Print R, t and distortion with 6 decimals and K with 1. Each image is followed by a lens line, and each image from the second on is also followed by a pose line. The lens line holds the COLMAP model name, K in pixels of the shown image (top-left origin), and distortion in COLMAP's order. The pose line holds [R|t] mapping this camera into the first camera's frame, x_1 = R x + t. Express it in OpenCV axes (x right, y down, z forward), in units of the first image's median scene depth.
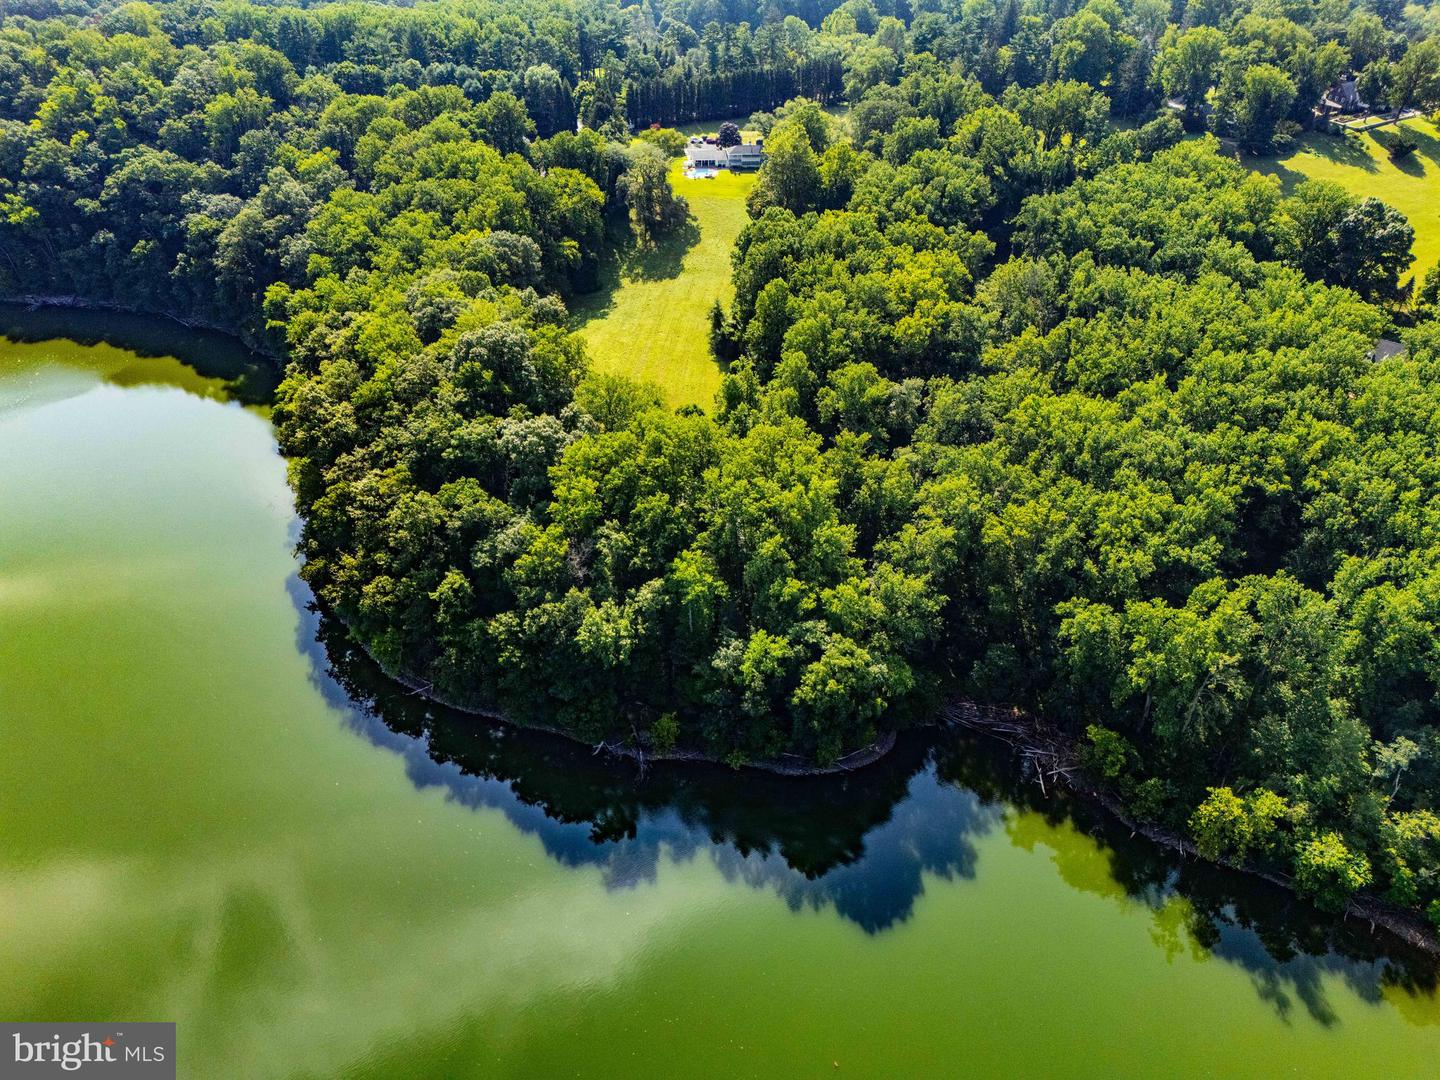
lens RADIAL K [[1049.9, 0, 720.0], [0, 1049.9, 540.0], [0, 0, 1]] dist [0.111685, -0.154669]
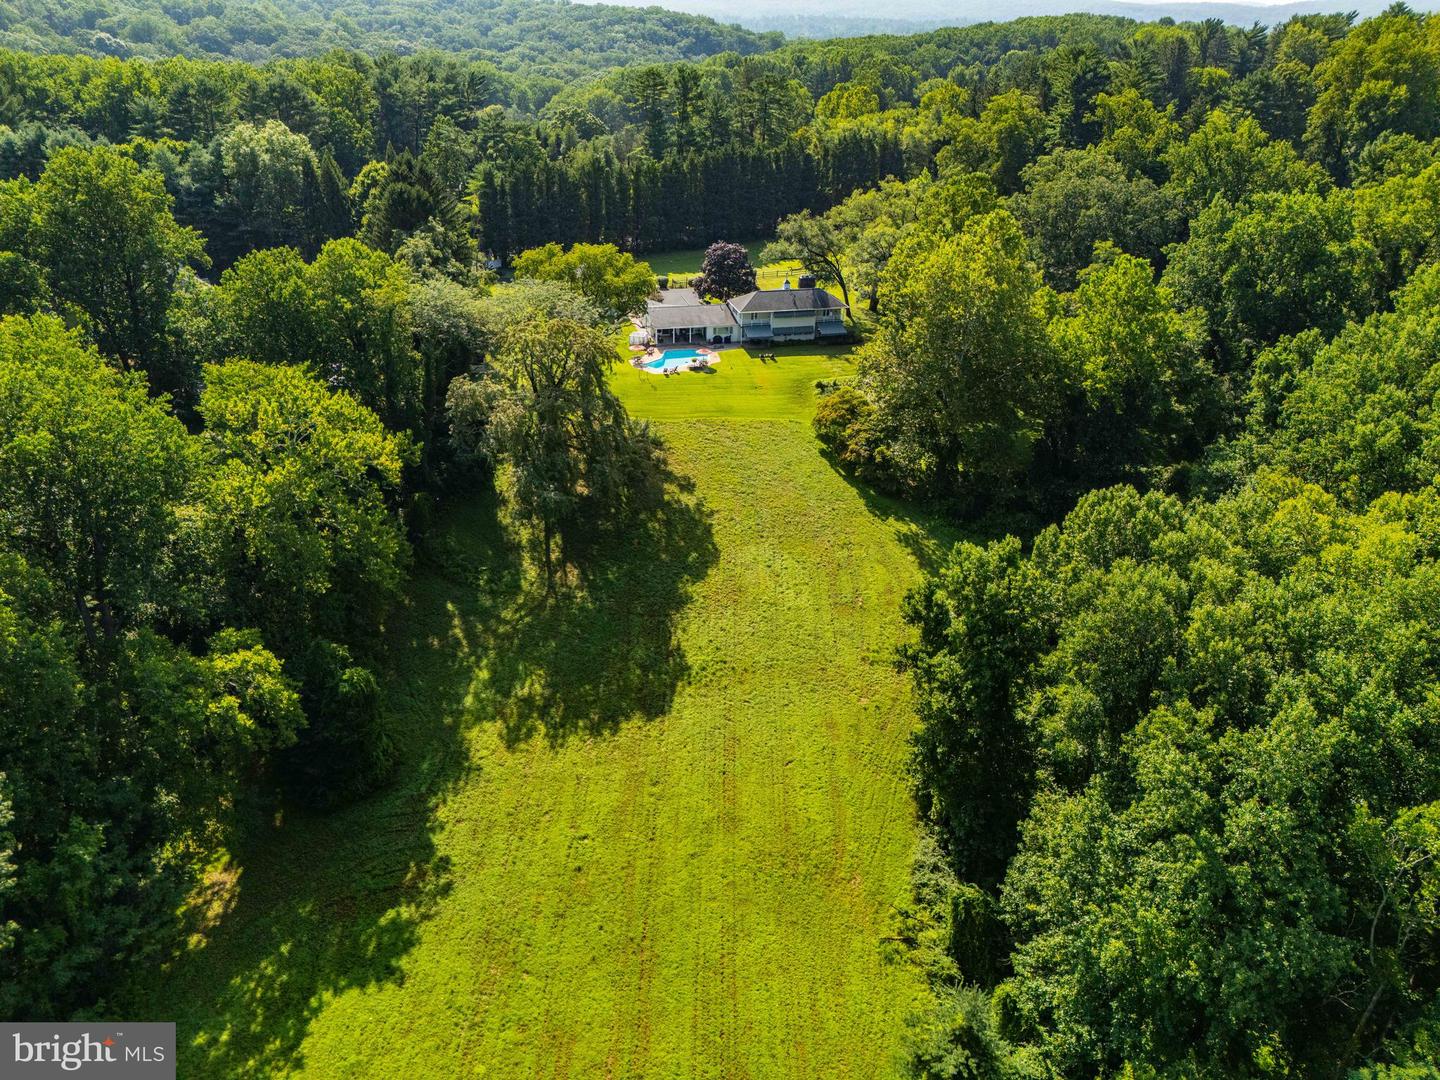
lens RADIAL K [[1049.9, 0, 720.0], [0, 1049.9, 540.0], [0, 0, 1]] dist [0.111685, -0.154669]
pose [[0.992142, -0.054263, 0.112735, -0.053651], [0.070896, 0.986260, -0.149216, -0.235962], [-0.103089, 0.156036, 0.982357, 0.670442]]
